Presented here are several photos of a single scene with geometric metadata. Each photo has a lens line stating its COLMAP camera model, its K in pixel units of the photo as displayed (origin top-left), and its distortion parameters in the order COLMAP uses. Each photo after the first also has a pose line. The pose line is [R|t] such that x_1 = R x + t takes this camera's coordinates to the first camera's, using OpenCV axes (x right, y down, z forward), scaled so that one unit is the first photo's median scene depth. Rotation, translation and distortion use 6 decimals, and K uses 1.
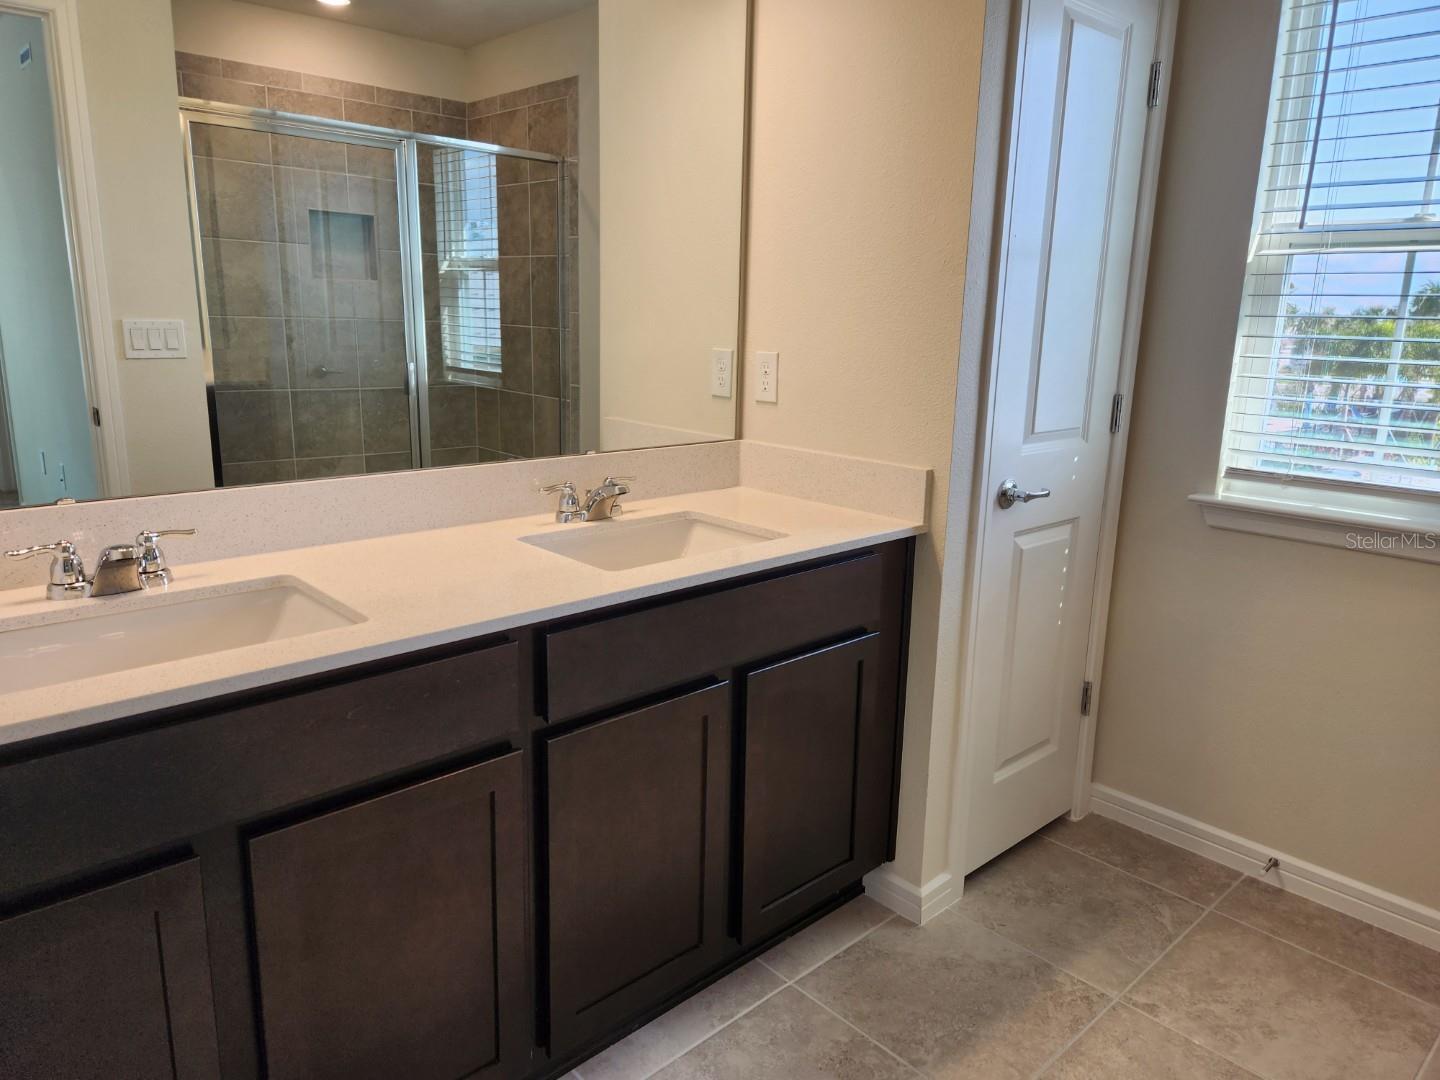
lens RADIAL K [[967.1, 0, 720.0], [0, 967.1, 540.0], [0, 0, 1]] dist [0.002585, 0.000368]
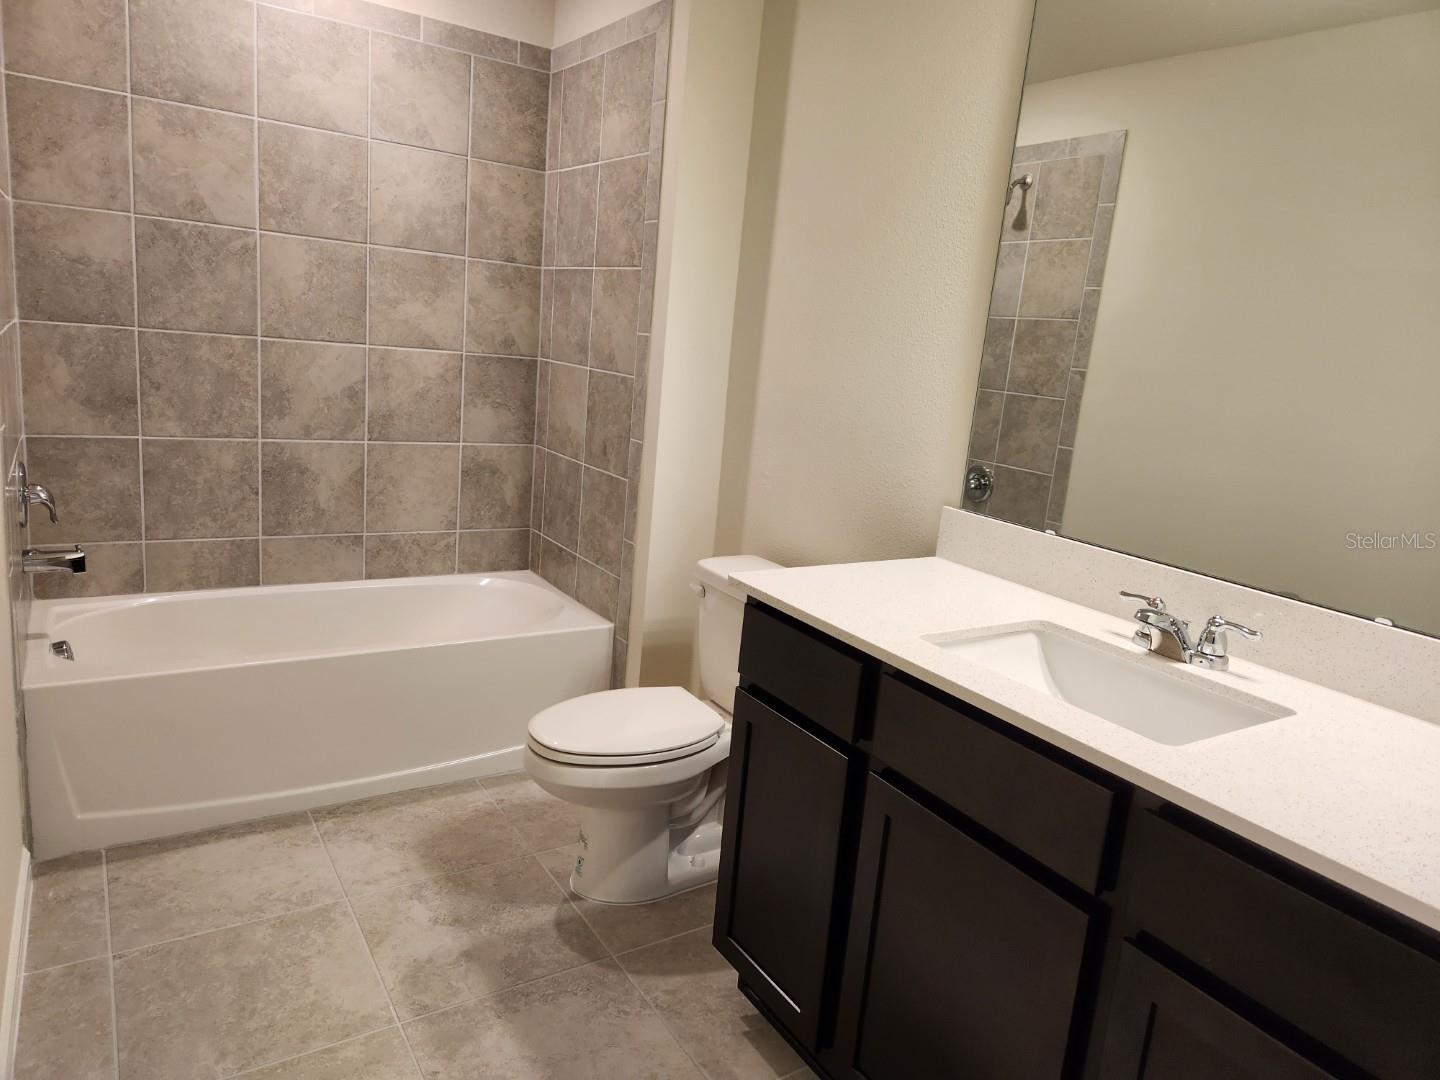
lens RADIAL K [[967.1, 0, 720.0], [0, 967.1, 540.0], [0, 0, 1]] dist [0.002585, 0.000368]
pose [[-0.155970, 0.150859, -0.976174, 0.632561], [-0.341413, 0.919124, 0.196592, -0.137932], [0.926882, 0.363941, -0.091851, 0.768674]]
